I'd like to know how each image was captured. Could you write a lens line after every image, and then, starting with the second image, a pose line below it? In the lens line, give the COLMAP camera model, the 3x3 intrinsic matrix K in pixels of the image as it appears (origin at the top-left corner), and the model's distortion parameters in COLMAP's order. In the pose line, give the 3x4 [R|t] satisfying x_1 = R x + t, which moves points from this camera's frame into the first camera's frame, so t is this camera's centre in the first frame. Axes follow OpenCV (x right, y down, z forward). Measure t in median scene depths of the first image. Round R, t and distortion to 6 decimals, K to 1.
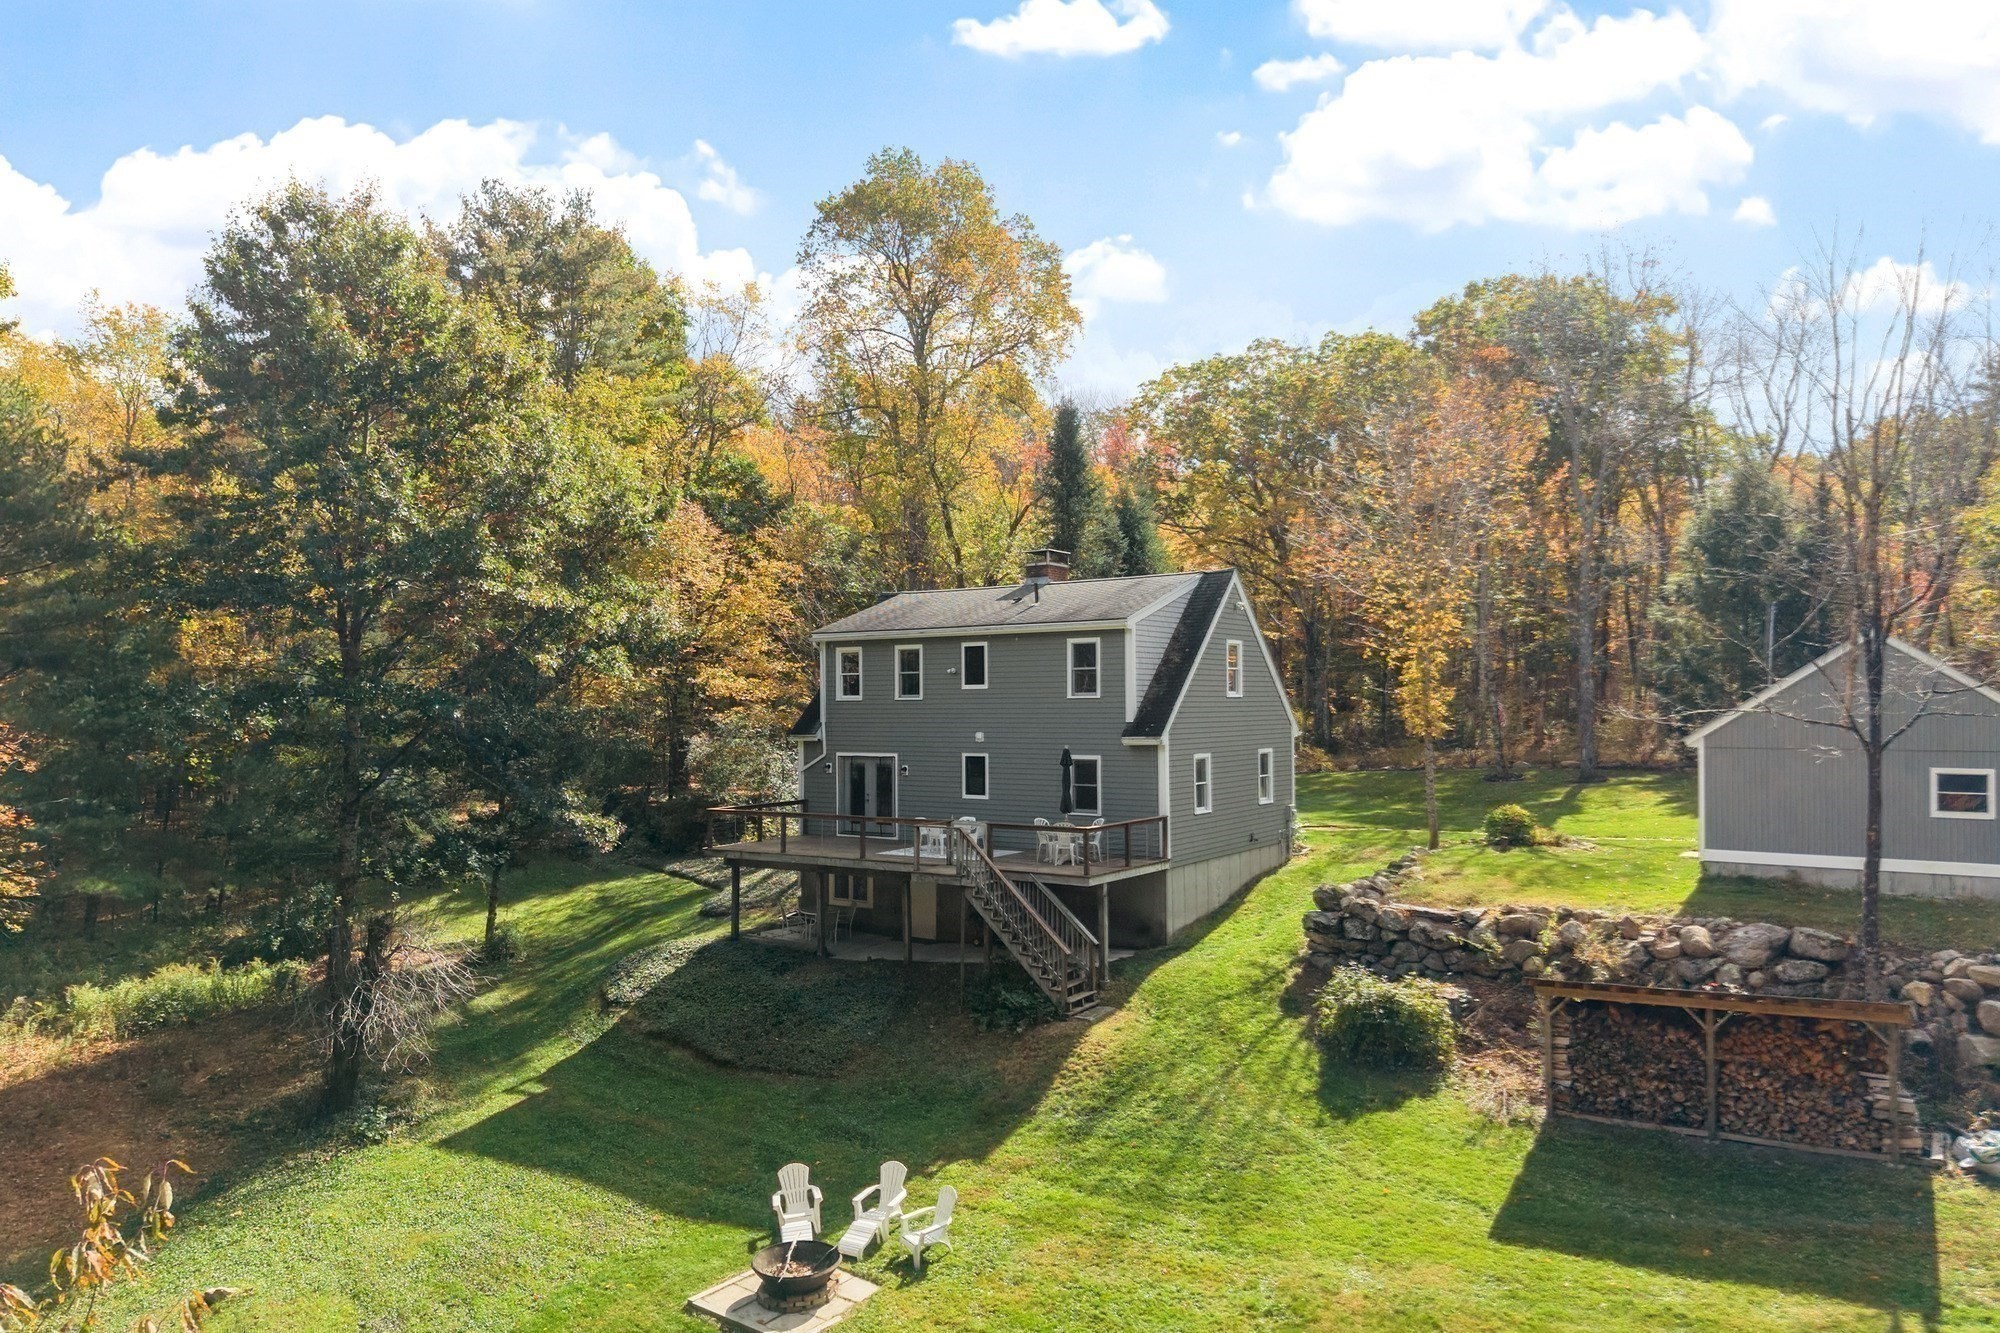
lens RADIAL K [[1512.7, 0, 1000.0], [0, 1512.7, 666.5], [0, 0, 1]] dist [0.208066, -0.001408]
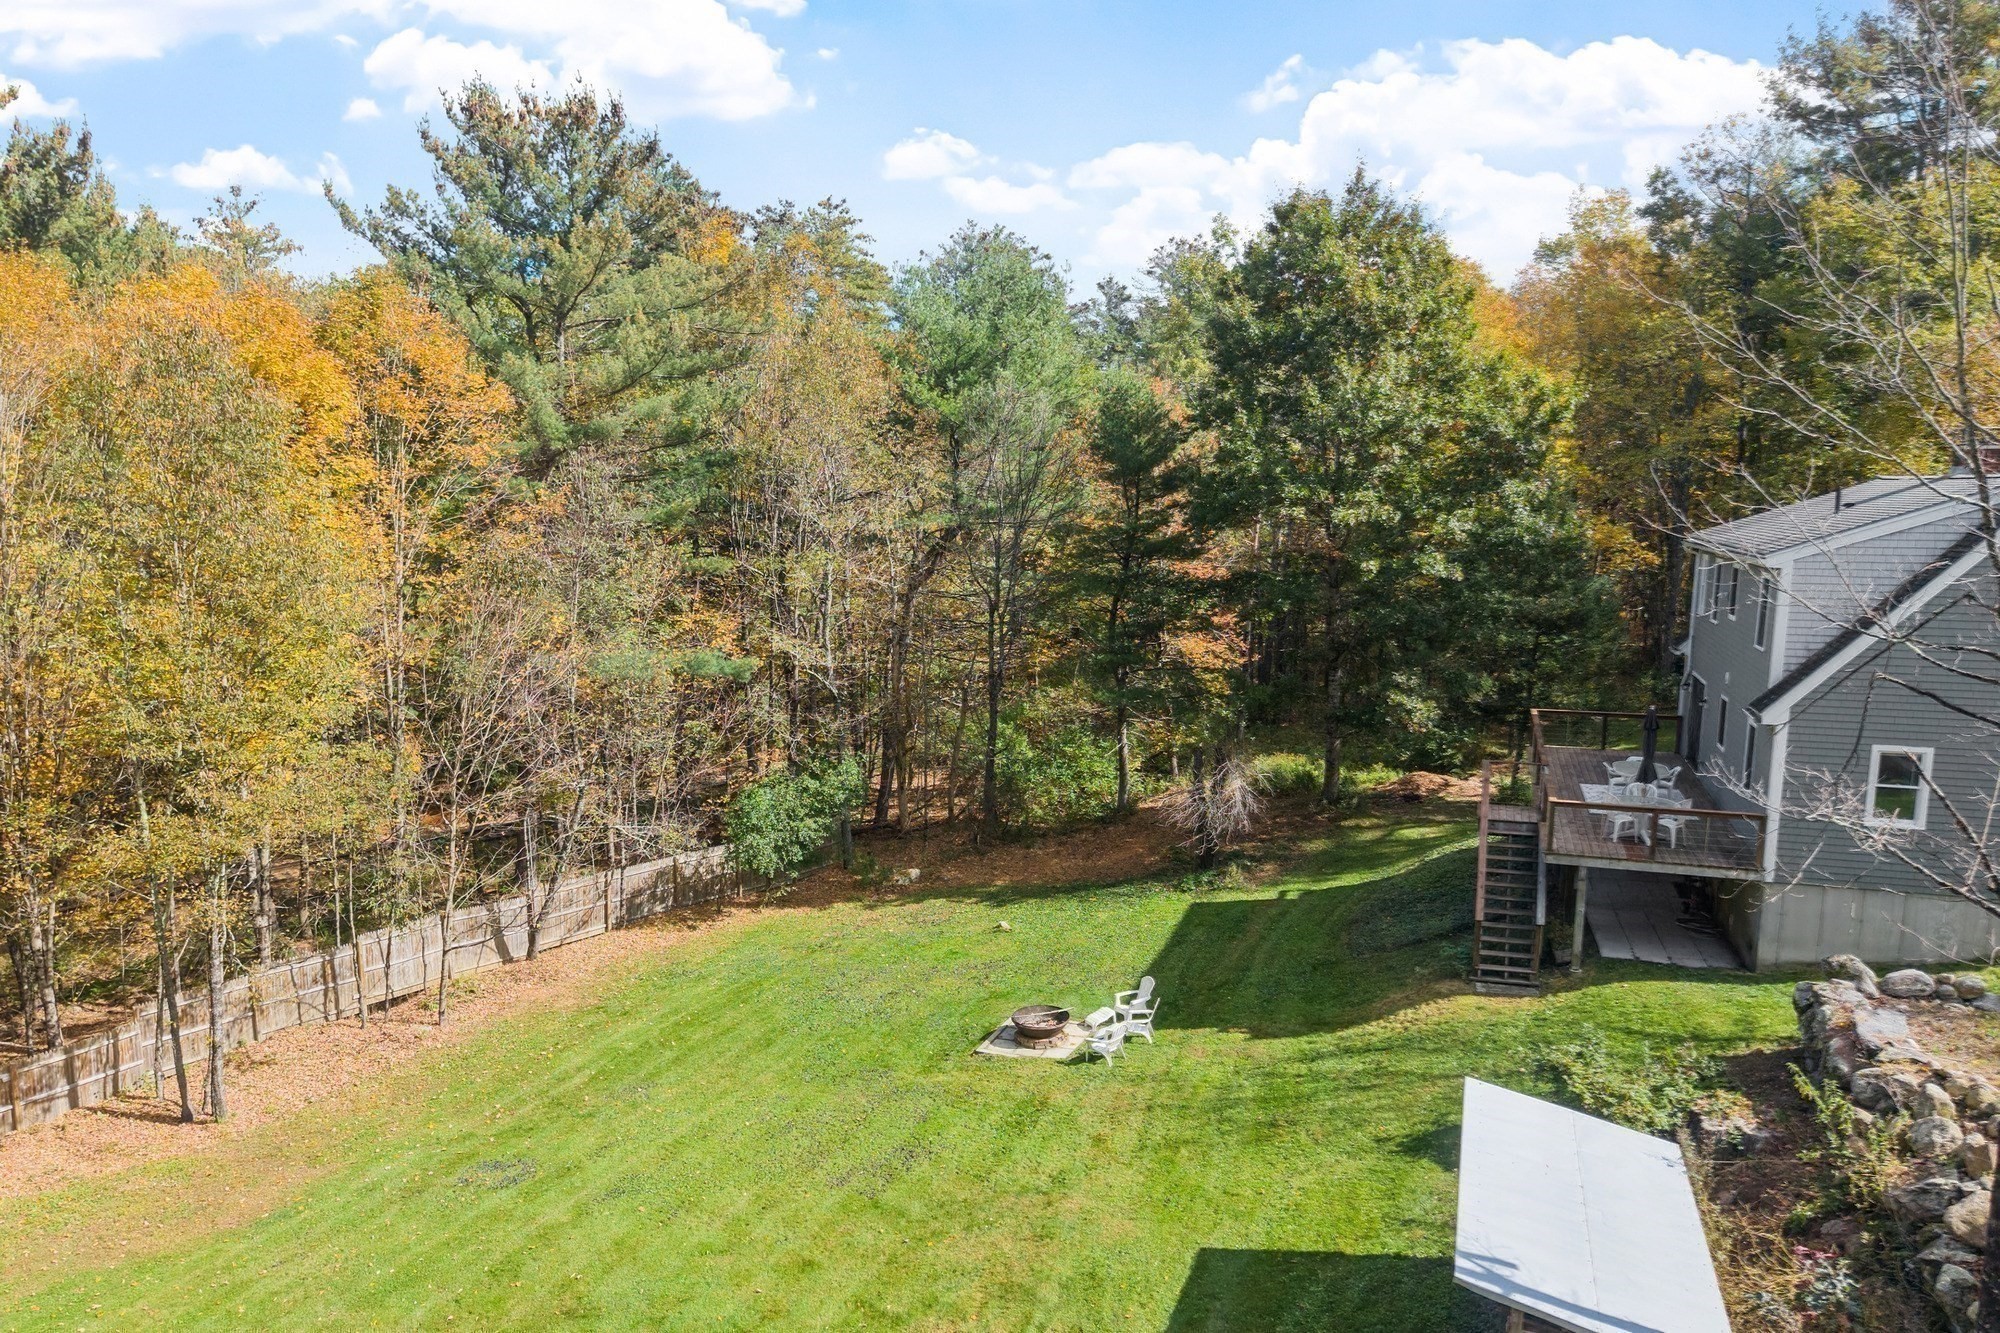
lens RADIAL K [[1512.7, 0, 1000.0], [0, 1512.7, 666.5], [0, 0, 1]] dist [0.208066, -0.001408]
pose [[0.259477, 0.134565, -0.956329, 0.746607], [0.021238, 0.989210, 0.144954, -0.100294], [0.965516, -0.057923, 0.253819, 0.391323]]
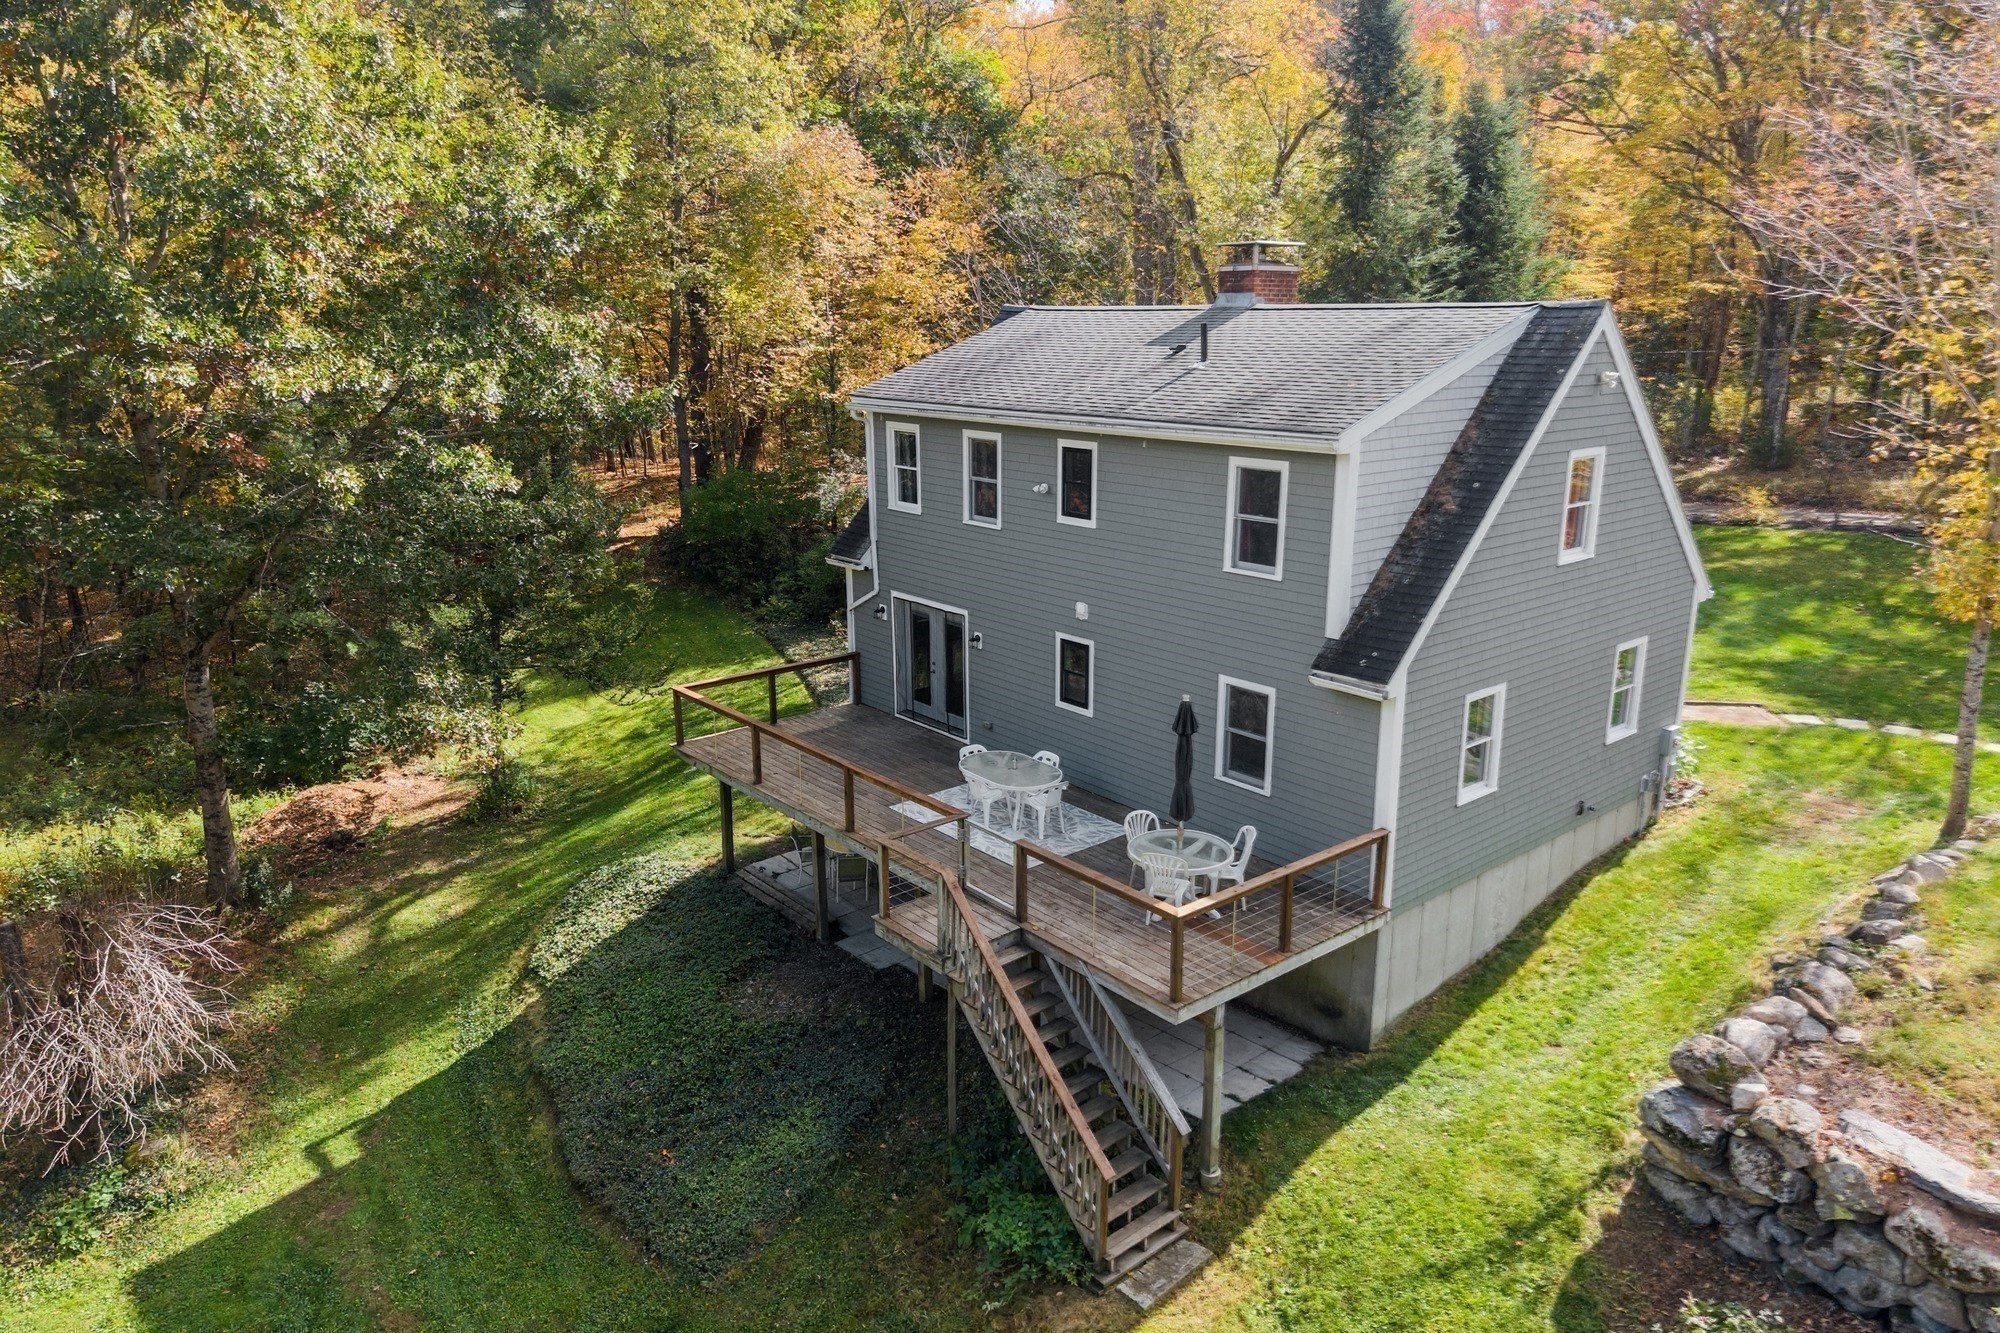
lens RADIAL K [[1378.4, 0, 1000.0], [0, 1378.4, 666.5], [0, 0, 1]] dist [0.028418, -0.004345]
pose [[0.958475, 0.077353, -0.274486, 0.102820], [0.007726, 0.955113, 0.296140, -0.088629], [0.285072, -0.285963, 0.914854, 0.525068]]
